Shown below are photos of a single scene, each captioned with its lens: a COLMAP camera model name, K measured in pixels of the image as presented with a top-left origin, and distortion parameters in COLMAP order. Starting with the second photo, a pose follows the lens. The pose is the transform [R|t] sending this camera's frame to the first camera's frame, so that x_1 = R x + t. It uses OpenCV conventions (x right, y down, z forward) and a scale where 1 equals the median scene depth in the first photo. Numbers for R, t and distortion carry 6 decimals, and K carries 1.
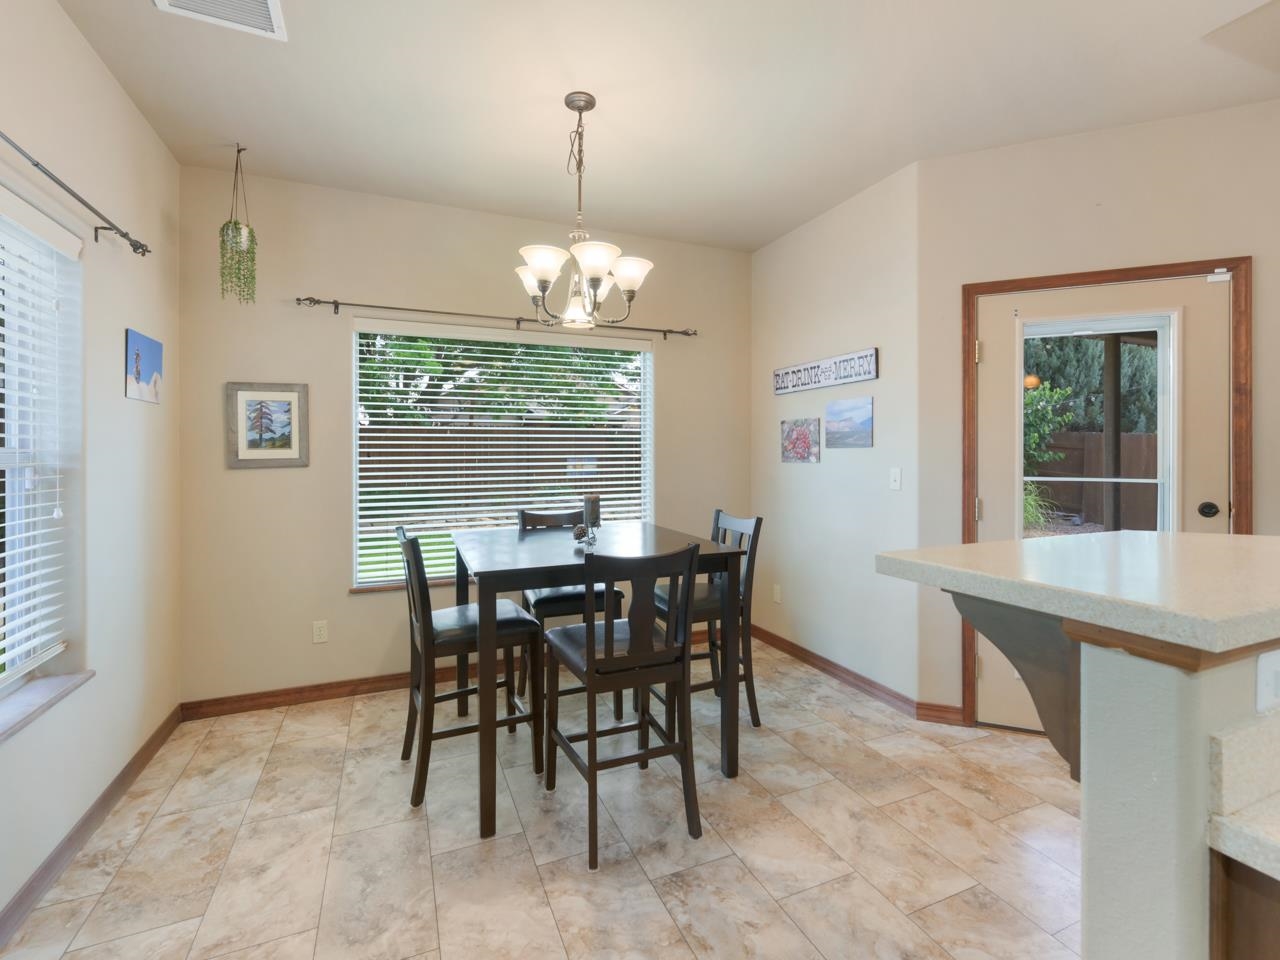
lens RADIAL K [[580.1, 0, 636.2], [0, 580.1, 451.3], [0, 0, 1]] dist [-0.000054, -0.000066]
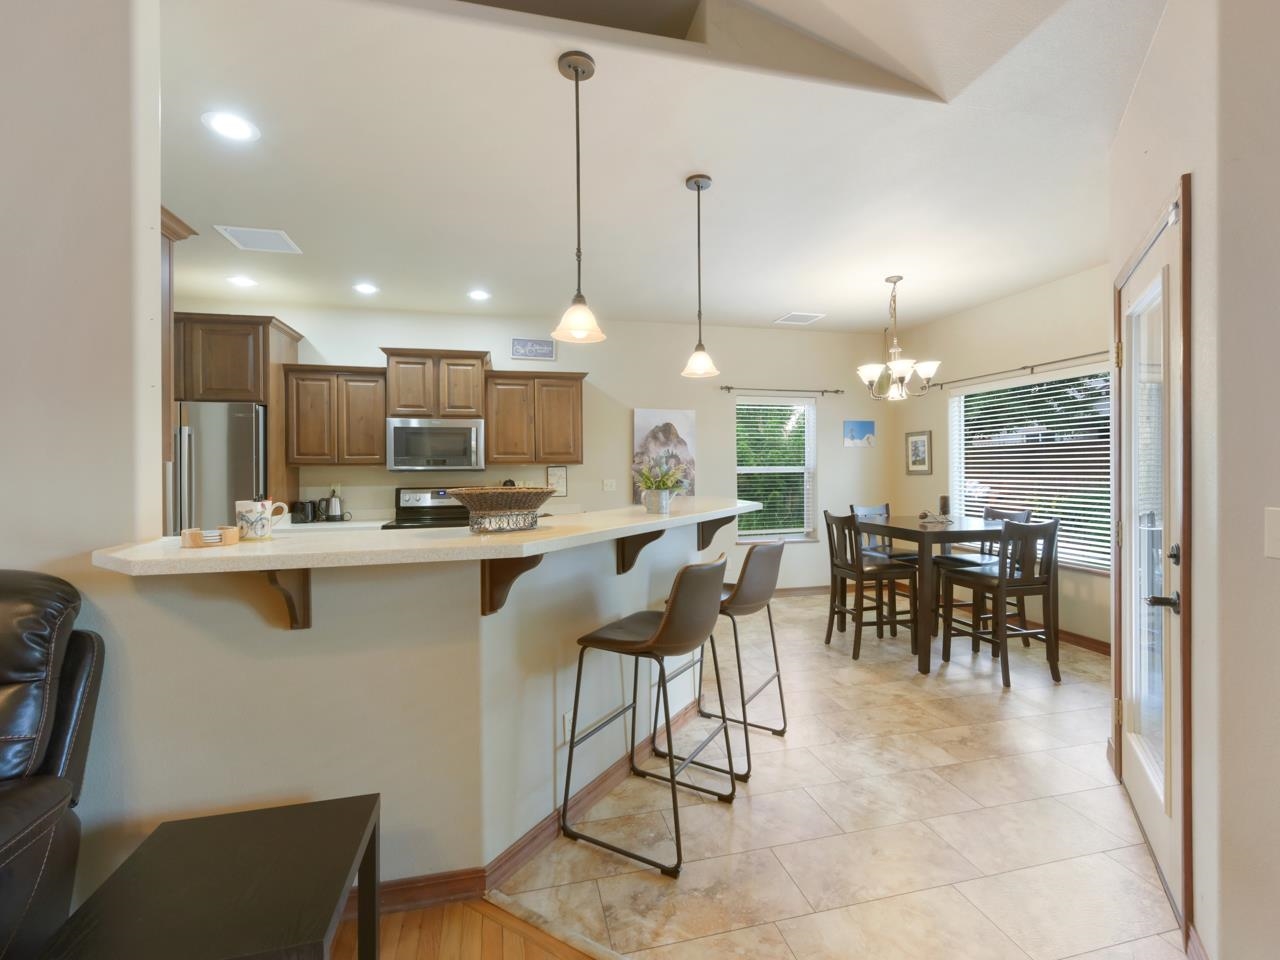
lens RADIAL K [[580.1, 0, 637.5], [0, 580.1, 472.5], [0, 0, 1]] dist [-0.000054, -0.000066]
pose [[-0.171540, 0.015897, -0.985049, 1.839444], [0.009346, 0.999851, 0.014509, -0.020890], [0.985133, -0.006718, -0.171663, 0.499314]]
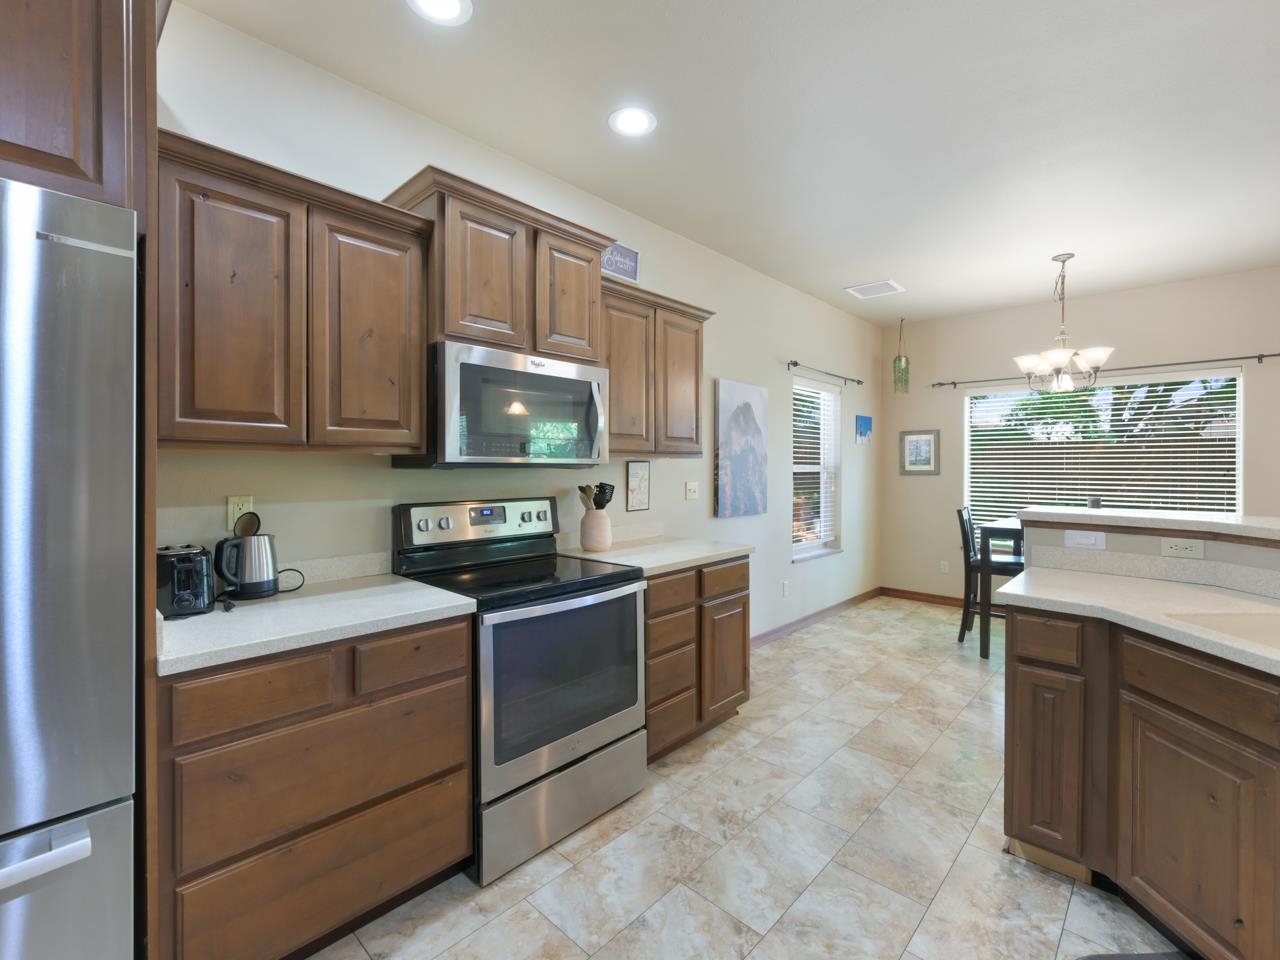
lens RADIAL K [[580.1, 0, 641.8], [0, 580.1, 469.3], [0, 0, 1]] dist [-0.000054, -0.000066]
pose [[0.410623, 0.010691, -0.911743, 0.911221], [-0.003181, 0.999942, 0.010292, -0.009281], [0.911800, -0.001326, 0.410633, -0.766634]]
